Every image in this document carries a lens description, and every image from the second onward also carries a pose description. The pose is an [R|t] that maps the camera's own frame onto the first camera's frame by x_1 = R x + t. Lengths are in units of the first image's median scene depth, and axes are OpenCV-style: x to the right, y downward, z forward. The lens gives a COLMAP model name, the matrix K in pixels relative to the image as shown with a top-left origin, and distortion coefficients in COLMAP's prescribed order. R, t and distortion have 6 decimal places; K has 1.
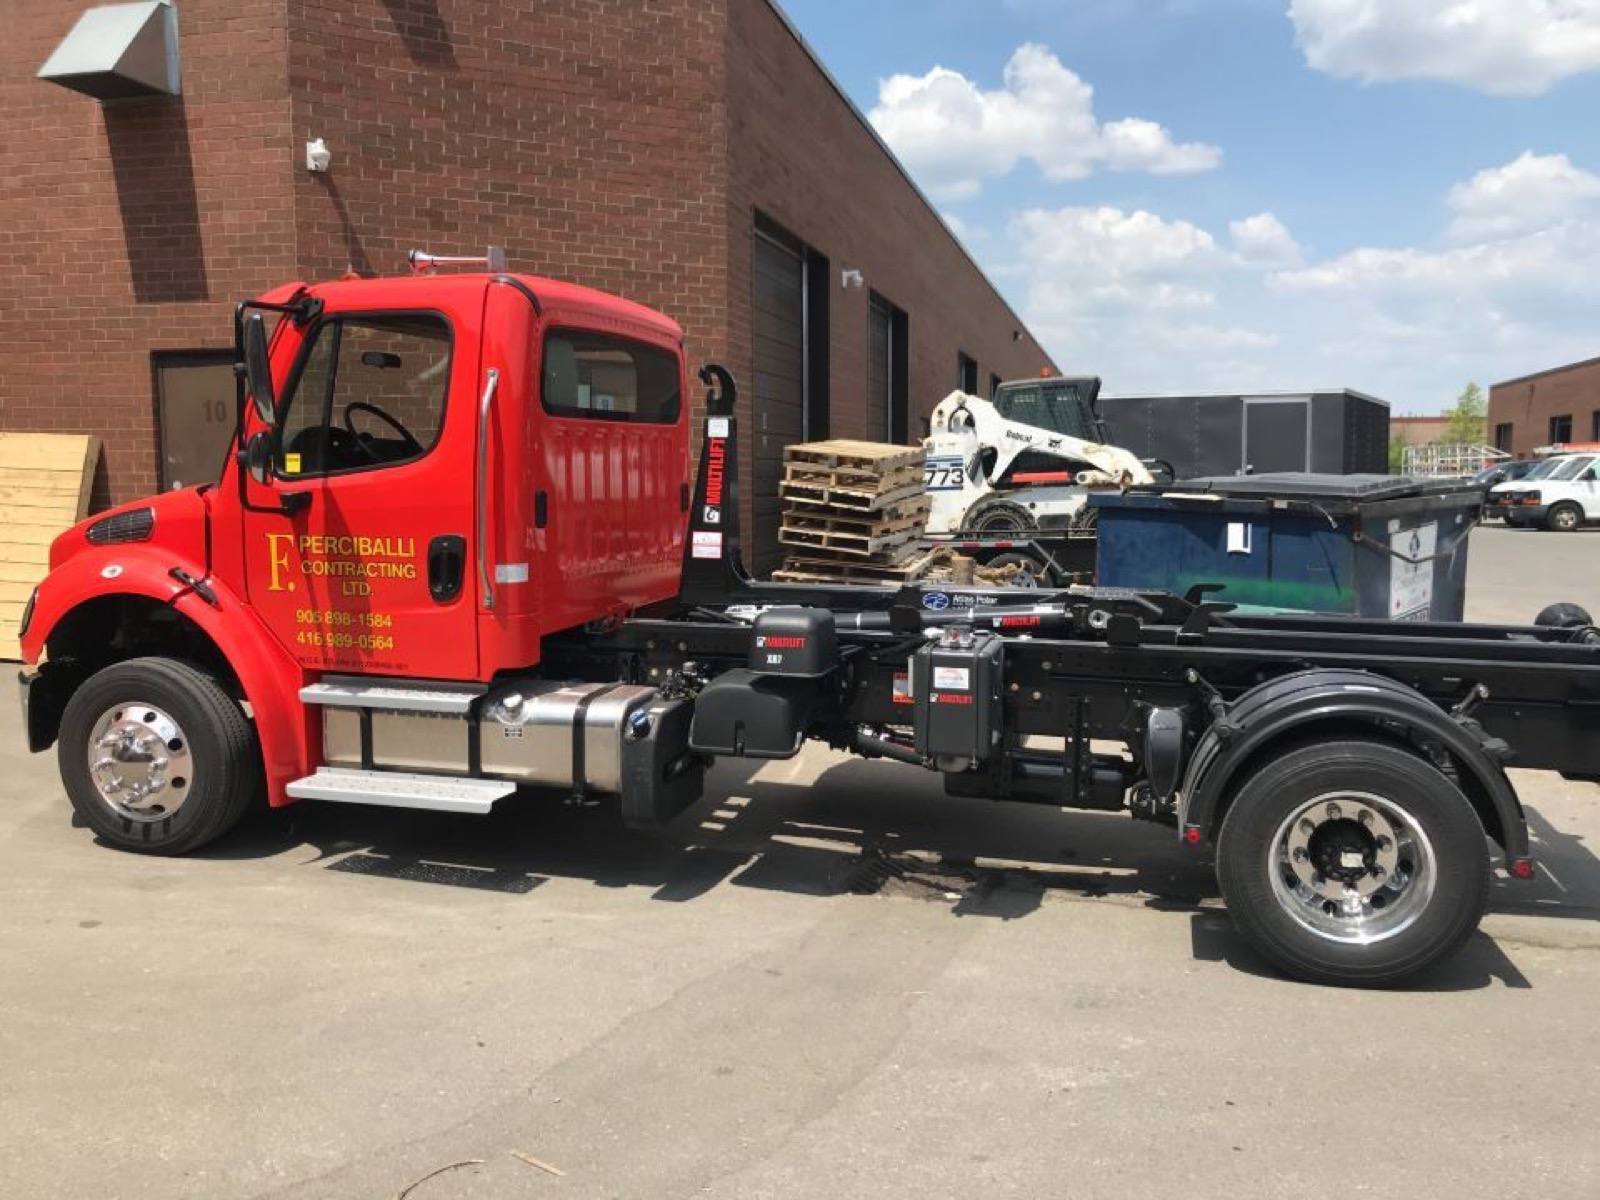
lens RADIAL K [[1292.2, 0, 800.0], [0, 1292.2, 600.0], [0, 0, 1]] dist [0.032122, 0.005991]
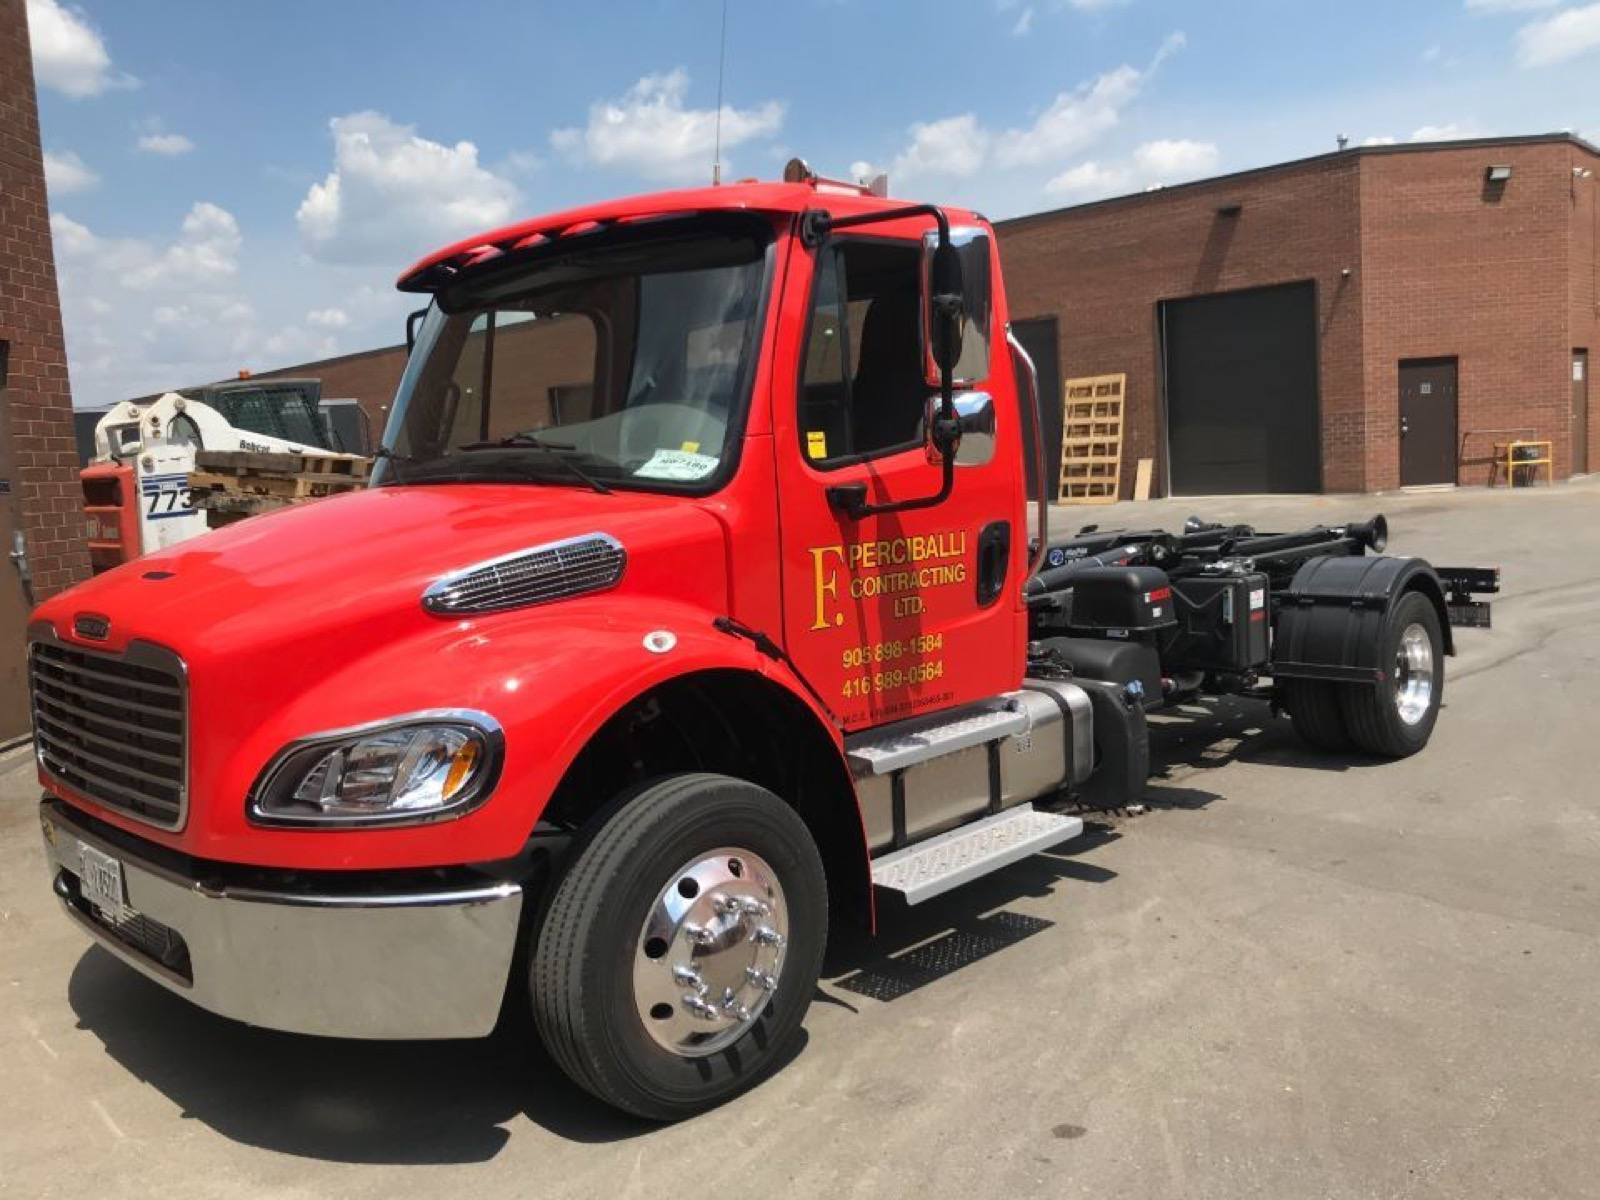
lens RADIAL K [[1303.2, 0, 803.8], [0, 1303.2, 559.0], [0, 0, 1]] dist [0.037078, -0.004025]
pose [[0.481600, -0.097717, 0.870926, -1.030446], [0.145713, 0.988861, 0.030373, -0.067993], [-0.864193, 0.112278, 0.490474, 0.677068]]
